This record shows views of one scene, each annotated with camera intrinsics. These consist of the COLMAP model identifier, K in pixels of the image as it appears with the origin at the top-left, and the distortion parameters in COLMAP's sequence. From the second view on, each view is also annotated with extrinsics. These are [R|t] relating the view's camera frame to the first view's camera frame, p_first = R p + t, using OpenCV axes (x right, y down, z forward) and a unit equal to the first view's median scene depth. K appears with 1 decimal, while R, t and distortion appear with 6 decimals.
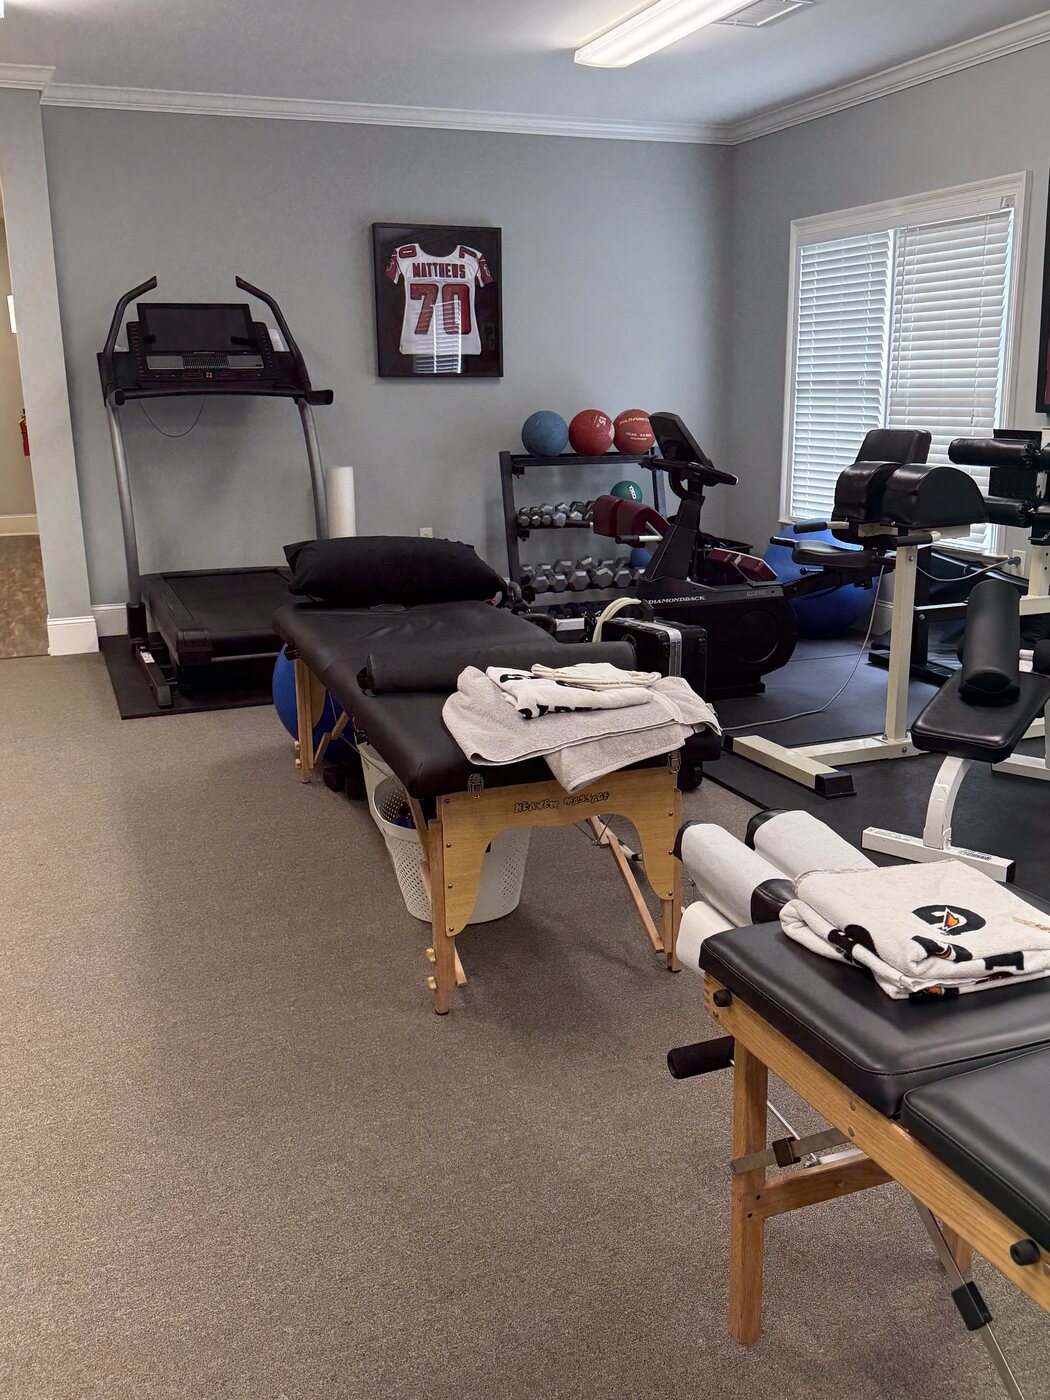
lens RADIAL K [[1294.6, 0, 523.5], [0, 1294.6, 772.9], [0, 0, 1]] dist [0.182806, -0.414775]
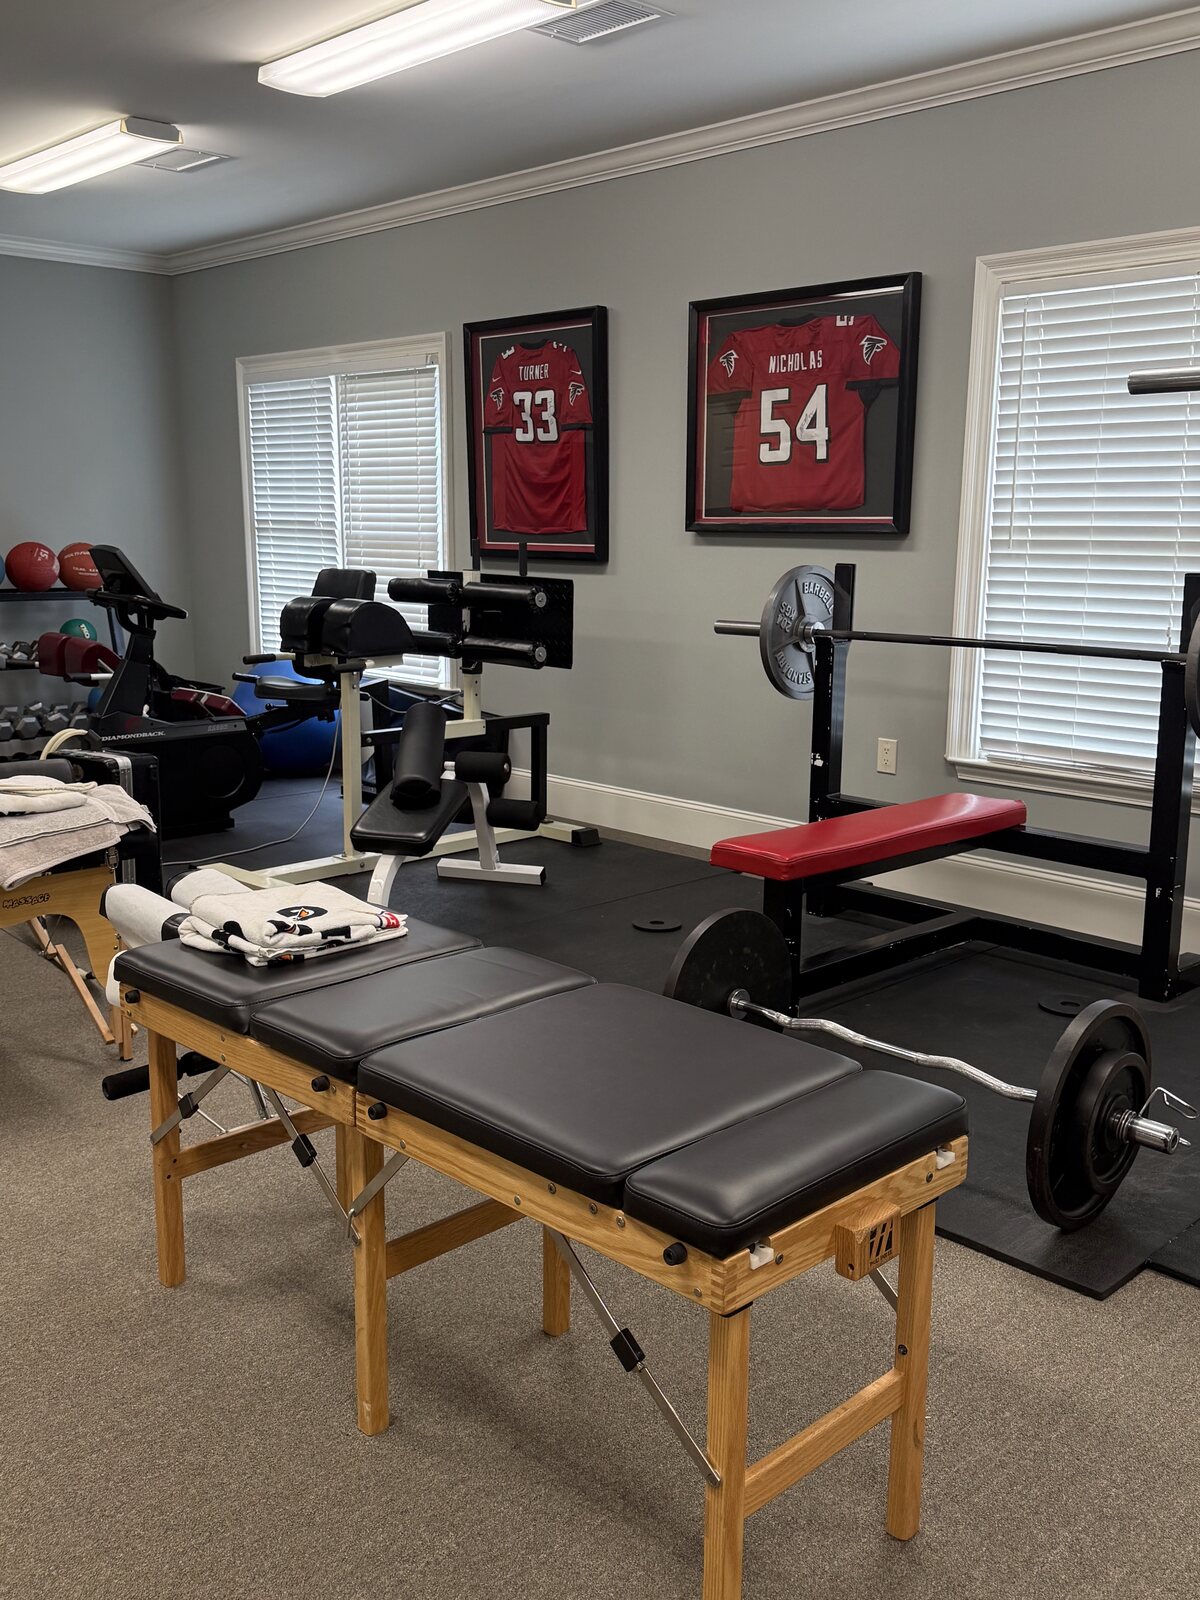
lens RADIAL K [[1481.2, 0, 598.9], [0, 1481.2, 825.3], [0, 0, 1]] dist [0.146759, -0.431268]
pose [[0.920966, -0.054634, 0.385794, 0.006460], [0.088343, 0.993615, -0.070182, 0.049519], [-0.379496, 0.098718, 0.919912, -0.167361]]
